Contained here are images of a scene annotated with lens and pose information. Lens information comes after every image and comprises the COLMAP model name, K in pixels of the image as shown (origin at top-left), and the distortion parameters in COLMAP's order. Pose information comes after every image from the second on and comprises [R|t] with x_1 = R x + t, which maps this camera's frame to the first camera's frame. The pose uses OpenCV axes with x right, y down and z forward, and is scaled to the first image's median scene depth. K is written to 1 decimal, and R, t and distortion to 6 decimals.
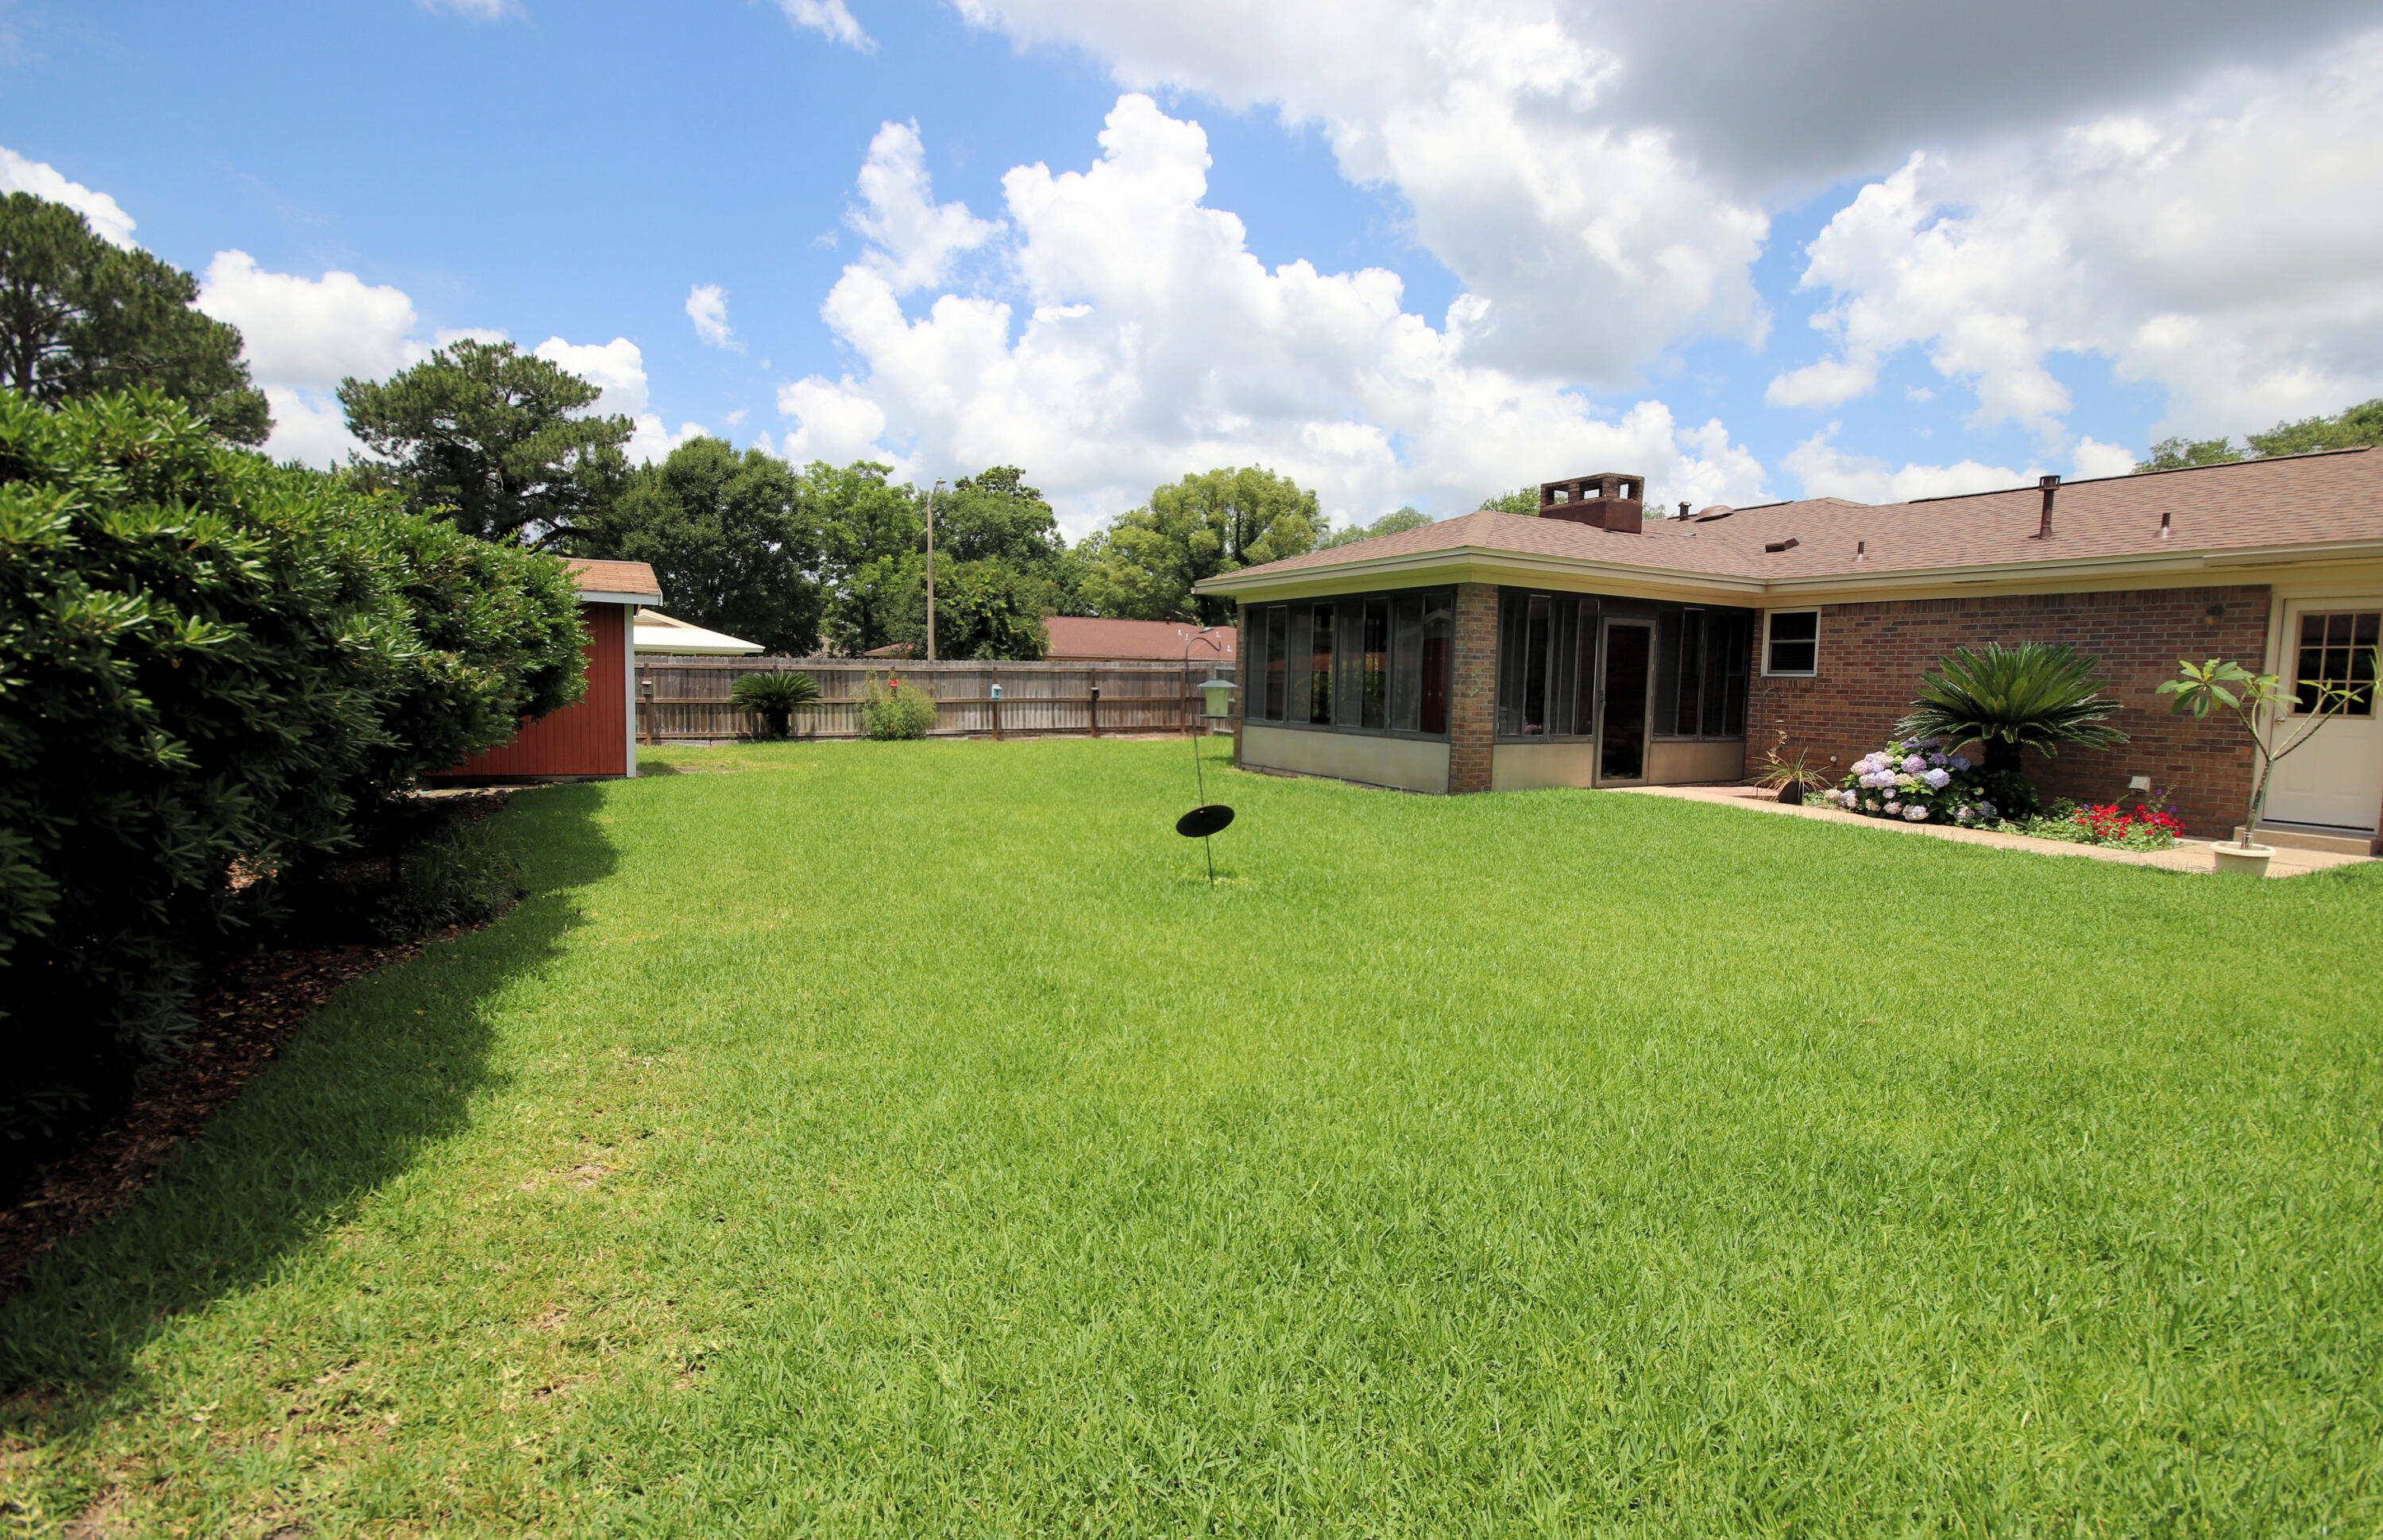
lens RADIAL K [[1105.0, 0, 1217.7], [0, 1105.0, 796.3], [0, 0, 1]] dist [0.007618, -0.004975]
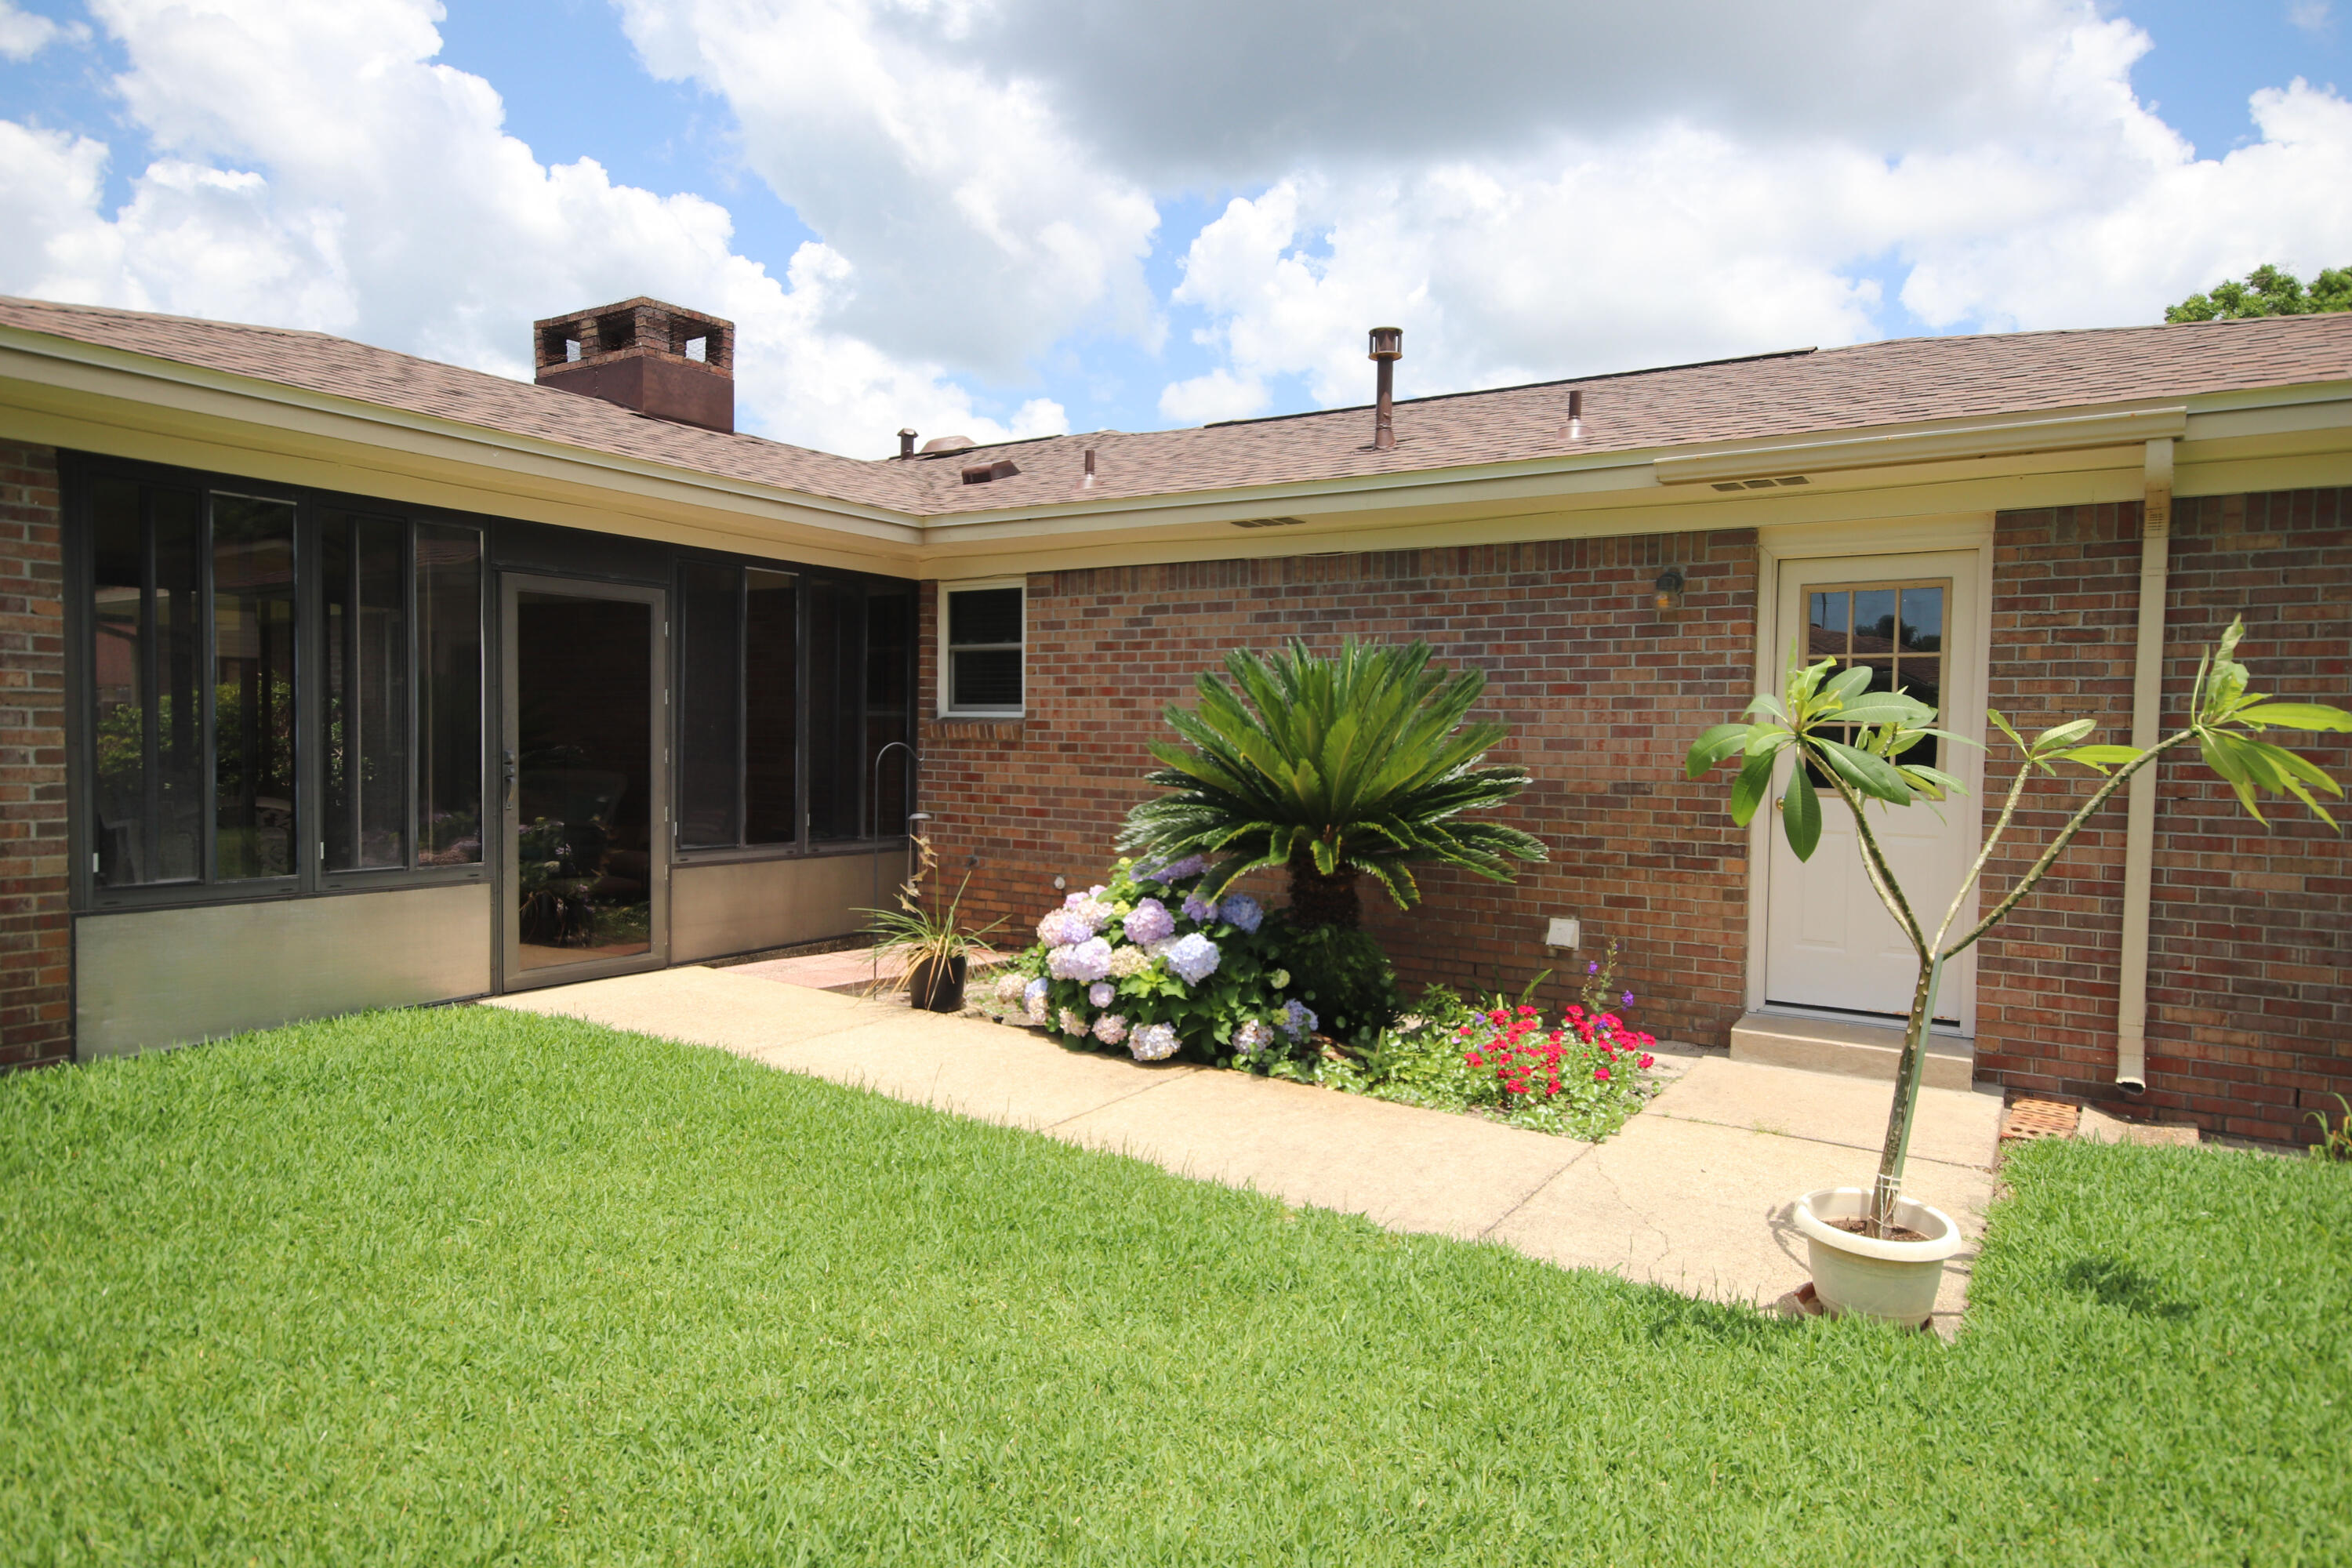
lens RADIAL K [[1368.0, 0, 1176.0], [0, 1368.0, 784.0], [0, 0, 1]] dist [0.016030, 0.001538]
pose [[0.900094, -0.023056, 0.435085, 0.321184], [0.048852, 0.997642, -0.048197, -0.043922], [-0.432948, 0.064637, 0.899099, 0.406822]]
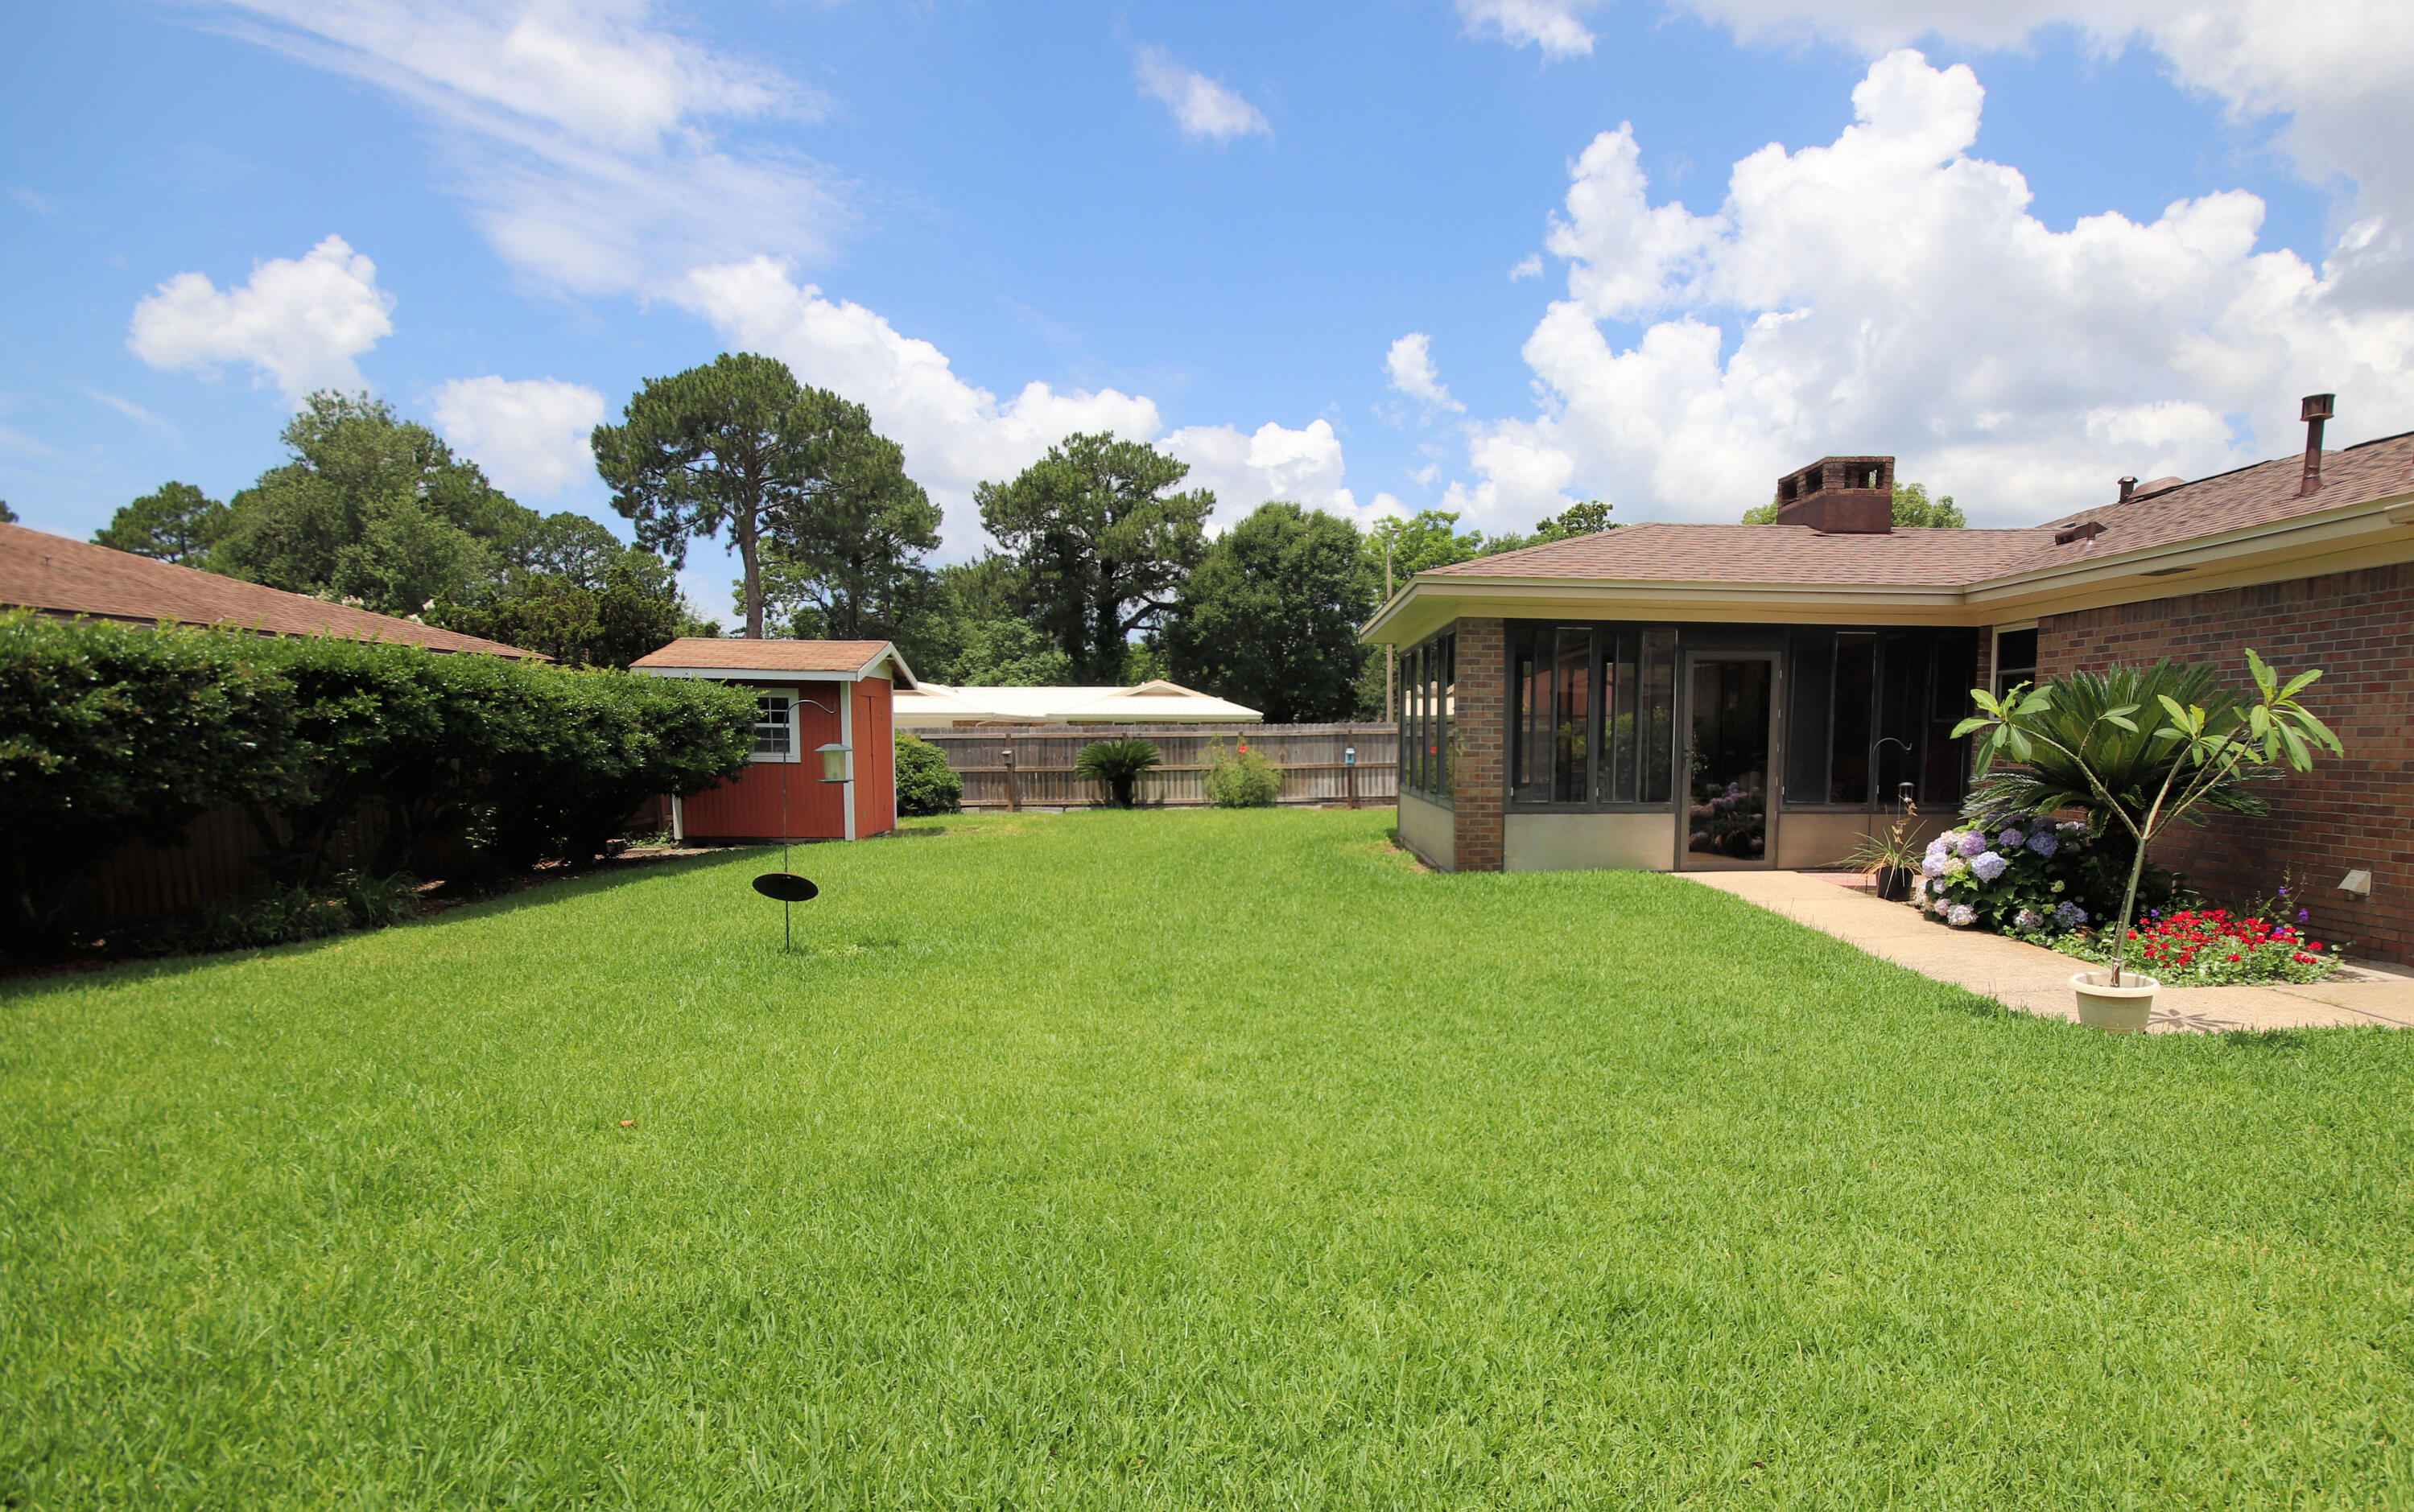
lens RADIAL K [[1267.2, 0, 1433.2], [0, 1267.2, 844.4], [0, 0, 1]] dist [0.001071, 0.000655]
pose [[0.917828, 0.014436, -0.396715, 0.495646], [-0.024197, 0.999515, -0.019610, -0.004374], [0.396239, 0.027598, 0.917733, 0.109101]]
